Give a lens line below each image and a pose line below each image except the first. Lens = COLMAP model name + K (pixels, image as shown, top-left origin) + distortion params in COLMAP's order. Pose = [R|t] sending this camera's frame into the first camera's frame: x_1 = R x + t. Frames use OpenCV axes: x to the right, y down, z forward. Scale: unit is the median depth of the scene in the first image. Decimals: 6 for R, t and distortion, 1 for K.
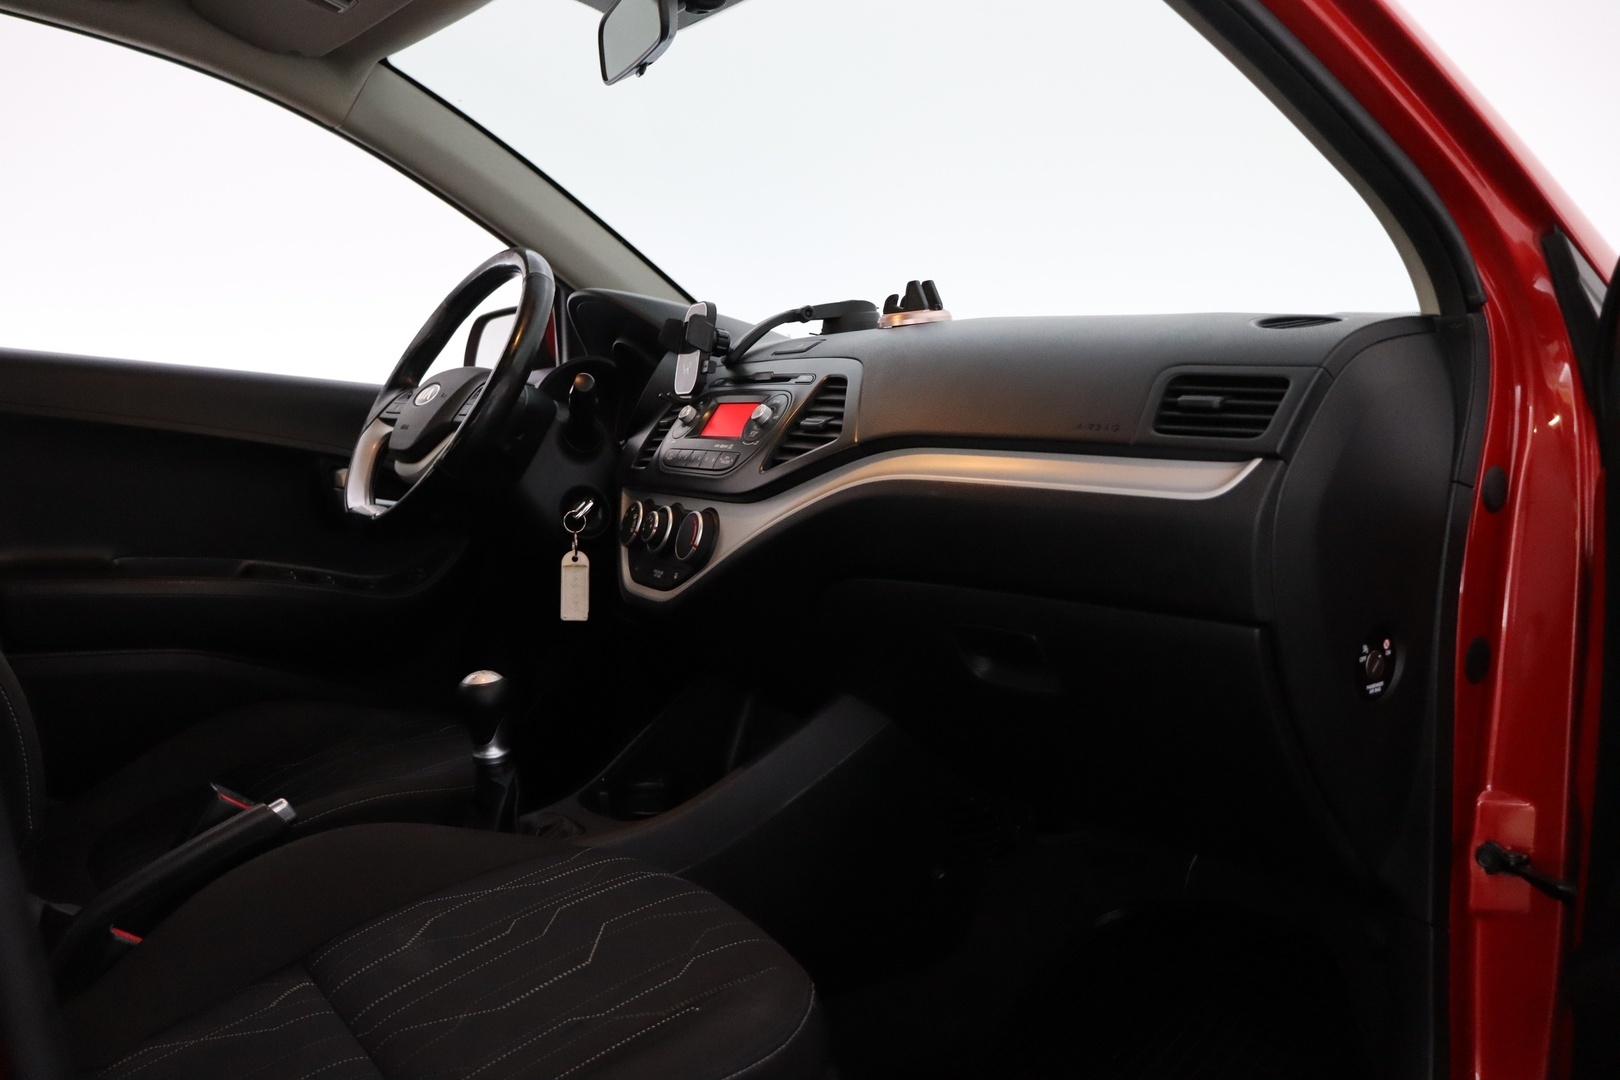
lens RADIAL K [[1334.4, 0, 810.0], [0, 1334.4, 540.0], [0, 0, 1]] dist [-0.173262, 0.170418]
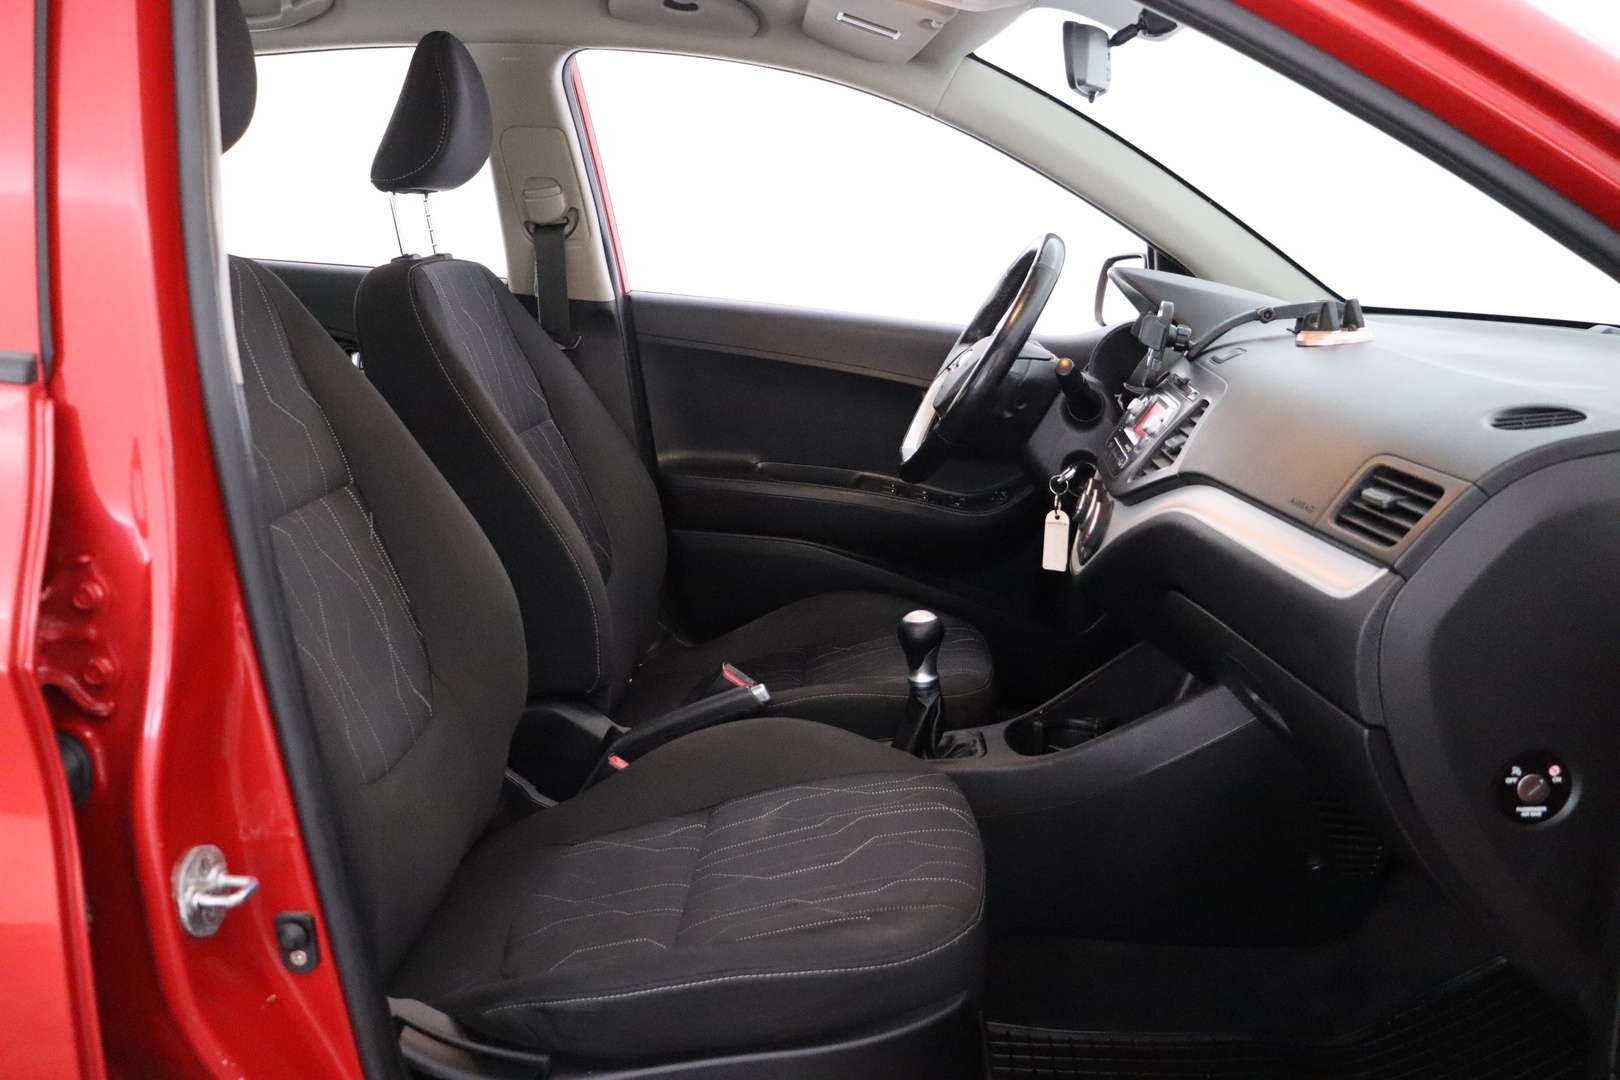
lens RADIAL K [[1334.4, 0, 810.0], [0, 1334.4, 540.0], [0, 0, 1]] dist [-0.173262, 0.170418]
pose [[0.805165, 0.137618, -0.576862, 0.357398], [-0.071322, 0.988114, 0.136178, -0.121732], [0.588746, -0.068503, 0.805410, -0.052617]]
